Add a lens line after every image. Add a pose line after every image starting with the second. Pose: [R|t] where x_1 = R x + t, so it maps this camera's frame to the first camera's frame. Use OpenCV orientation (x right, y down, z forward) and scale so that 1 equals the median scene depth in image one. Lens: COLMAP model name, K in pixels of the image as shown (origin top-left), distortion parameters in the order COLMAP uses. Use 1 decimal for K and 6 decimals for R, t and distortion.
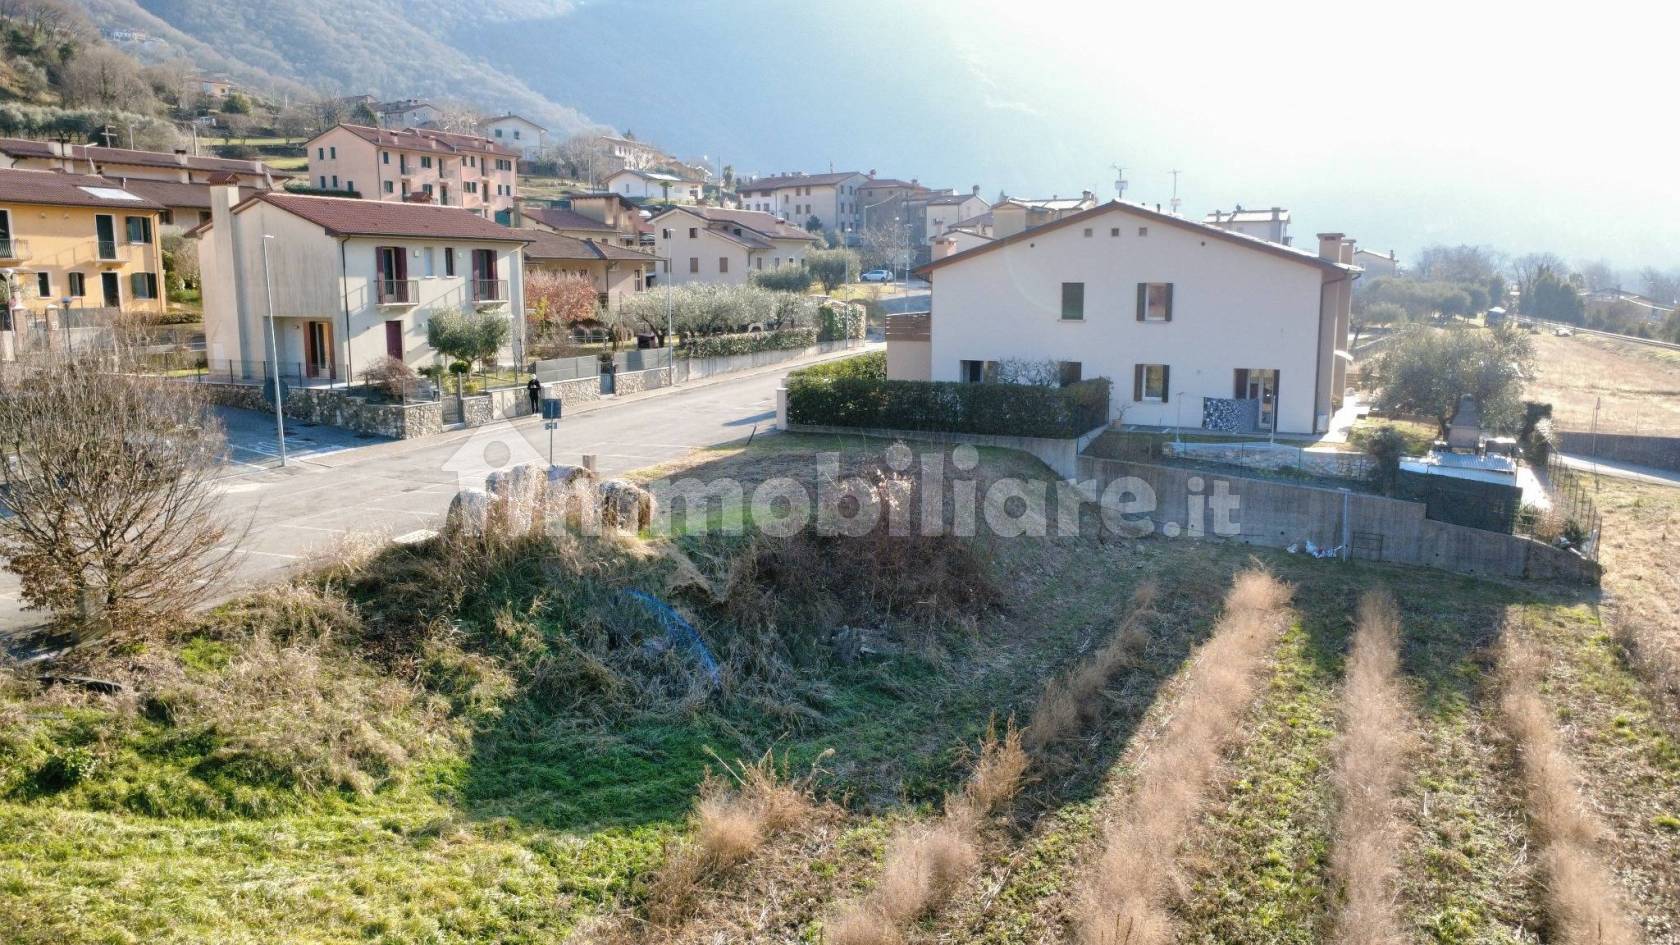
lens RADIAL K [[1221.7, 0, 843.1], [0, 1221.7, 471.6], [0, 0, 1]] dist [-0.005800, 0.000951]
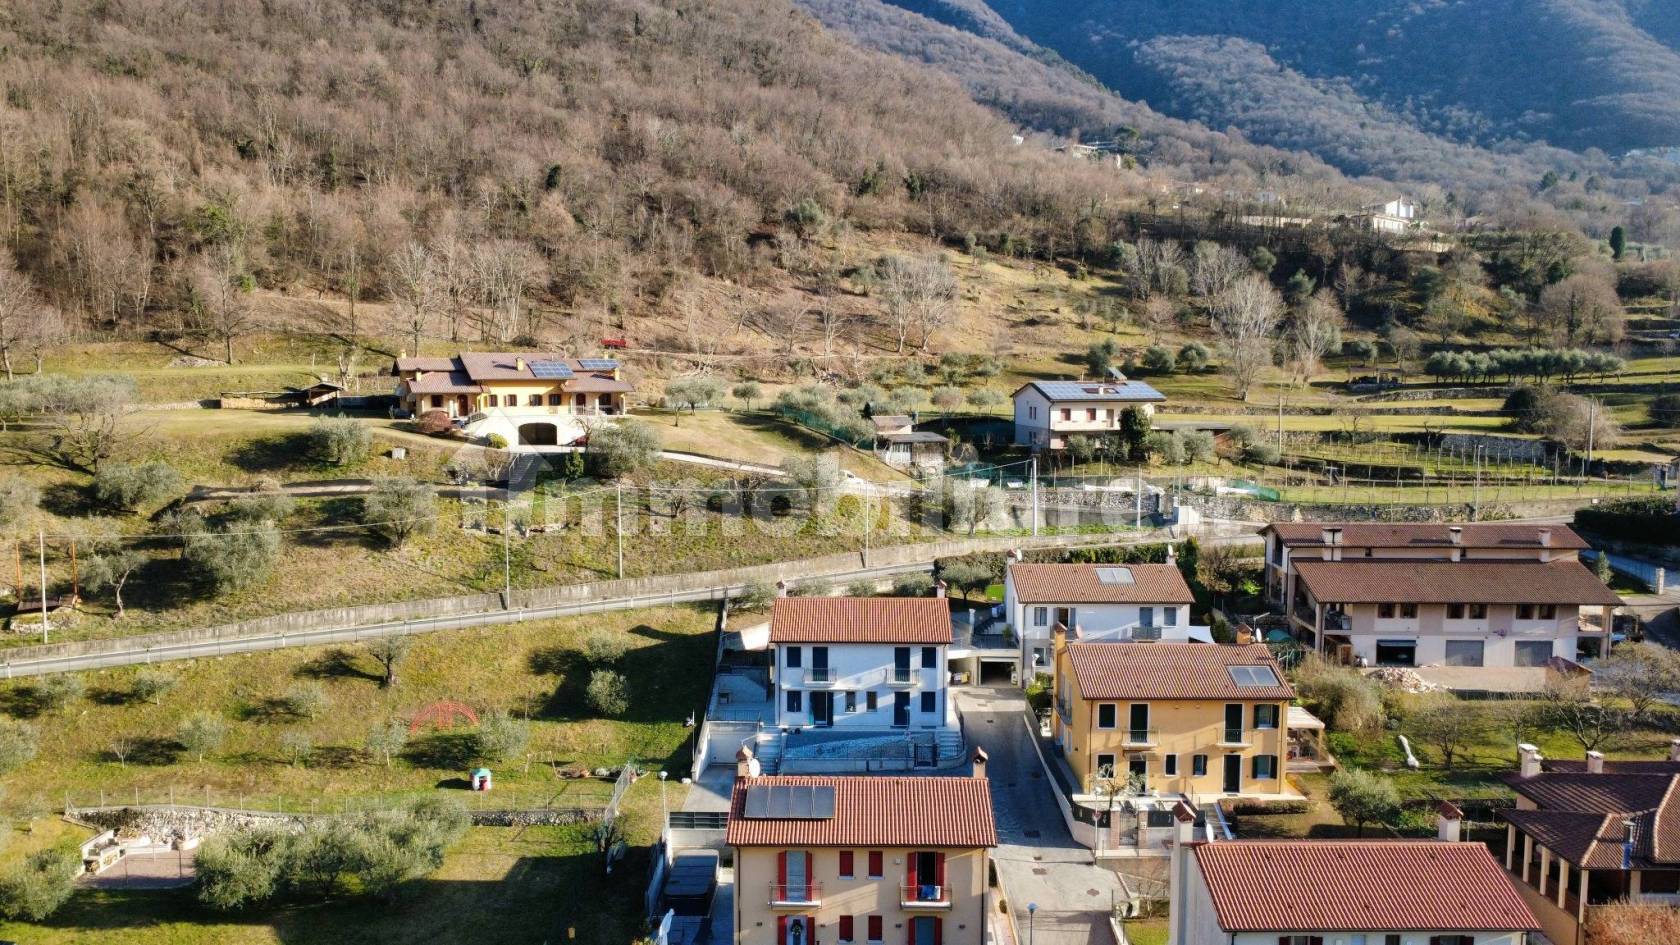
lens RADIAL K [[1221.7, 0, 843.1], [0, 1221.7, 471.6], [0, 0, 1]] dist [-0.005800, 0.000951]
pose [[0.405694, 0.082361, -0.910291, 0.104292], [-0.148650, 0.988618, 0.023198, -0.174444], [0.901840, 0.125904, 0.413319, 0.090536]]
